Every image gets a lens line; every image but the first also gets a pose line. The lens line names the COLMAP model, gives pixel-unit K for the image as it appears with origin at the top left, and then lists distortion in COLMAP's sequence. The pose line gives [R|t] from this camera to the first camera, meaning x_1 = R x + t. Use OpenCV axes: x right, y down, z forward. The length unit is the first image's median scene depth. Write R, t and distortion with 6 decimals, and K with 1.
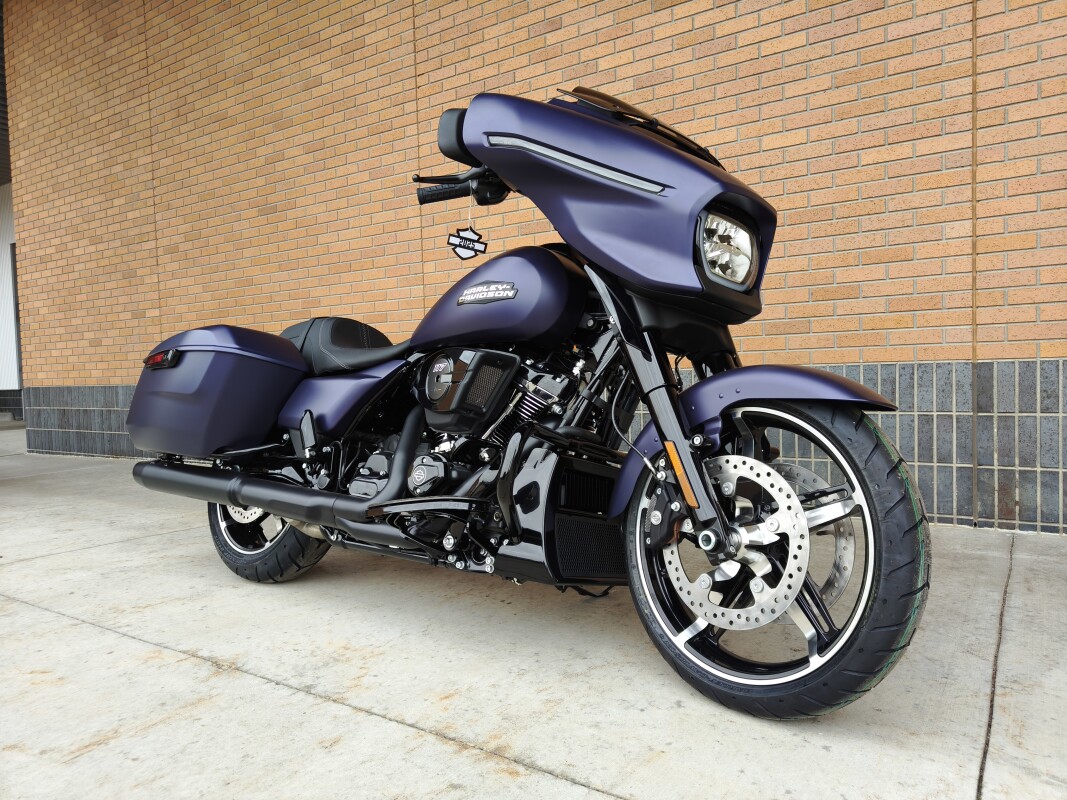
lens RADIAL K [[751.2, 0, 549.8], [0, 751.2, 395.4], [0, 0, 1]] dist [0.007736, 0.007439]
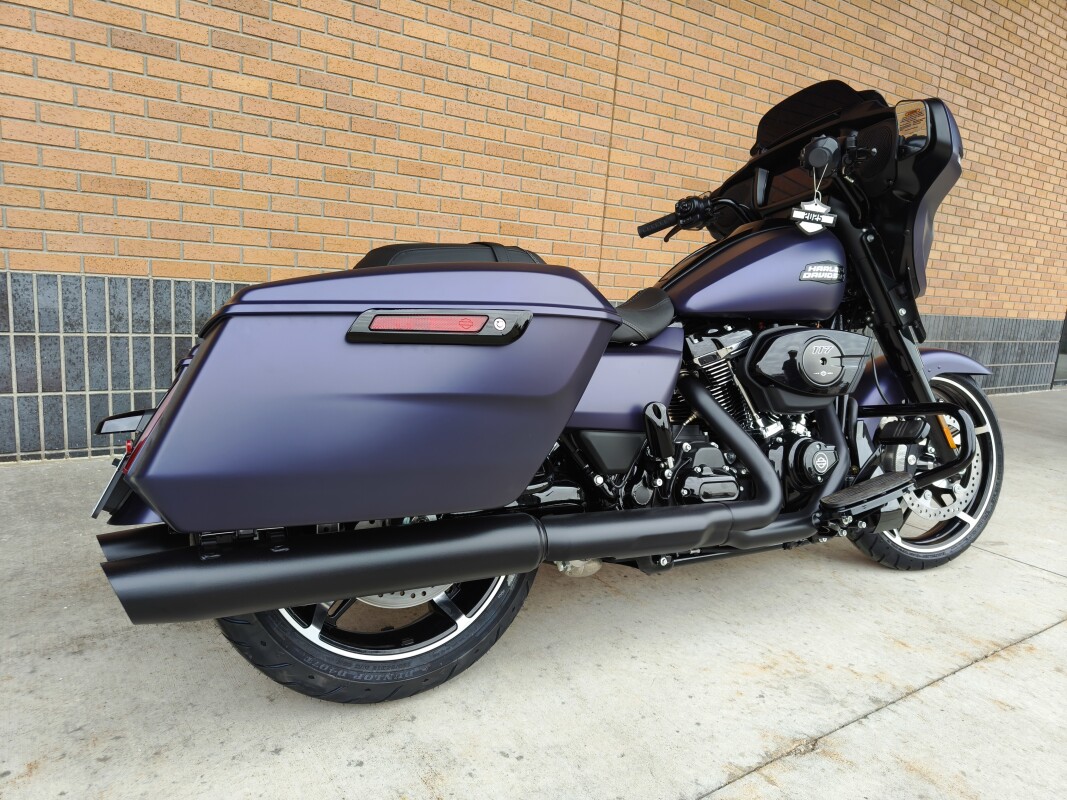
lens RADIAL K [[751.2, 0, 558.7], [0, 751.2, 393.5], [0, 0, 1]] dist [0.007736, 0.007439]
pose [[0.355724, -0.105303, 0.928640, -1.009686], [-0.060168, 0.988991, 0.135194, -0.079634], [-0.932652, -0.103966, 0.345472, 0.837236]]
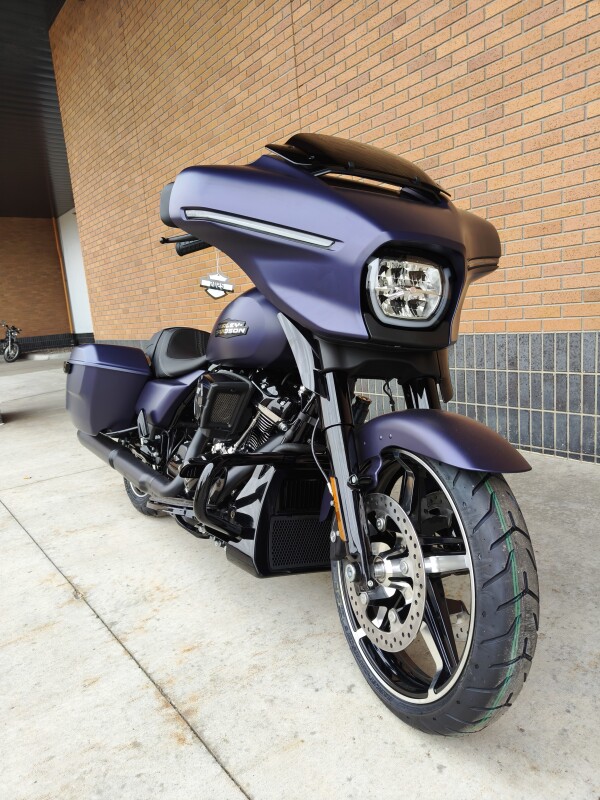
lens RADIAL K [[563.2, 0, 294.0], [0, 563.2, 407.9], [0, 0, 1]] dist [0.007736, 0.007439]
pose [[0.941809, 0.006387, -0.336087, 0.277048], [0.049424, 0.986322, 0.157244, -0.128369], [0.332494, -0.164705, 0.928612, 0.146358]]
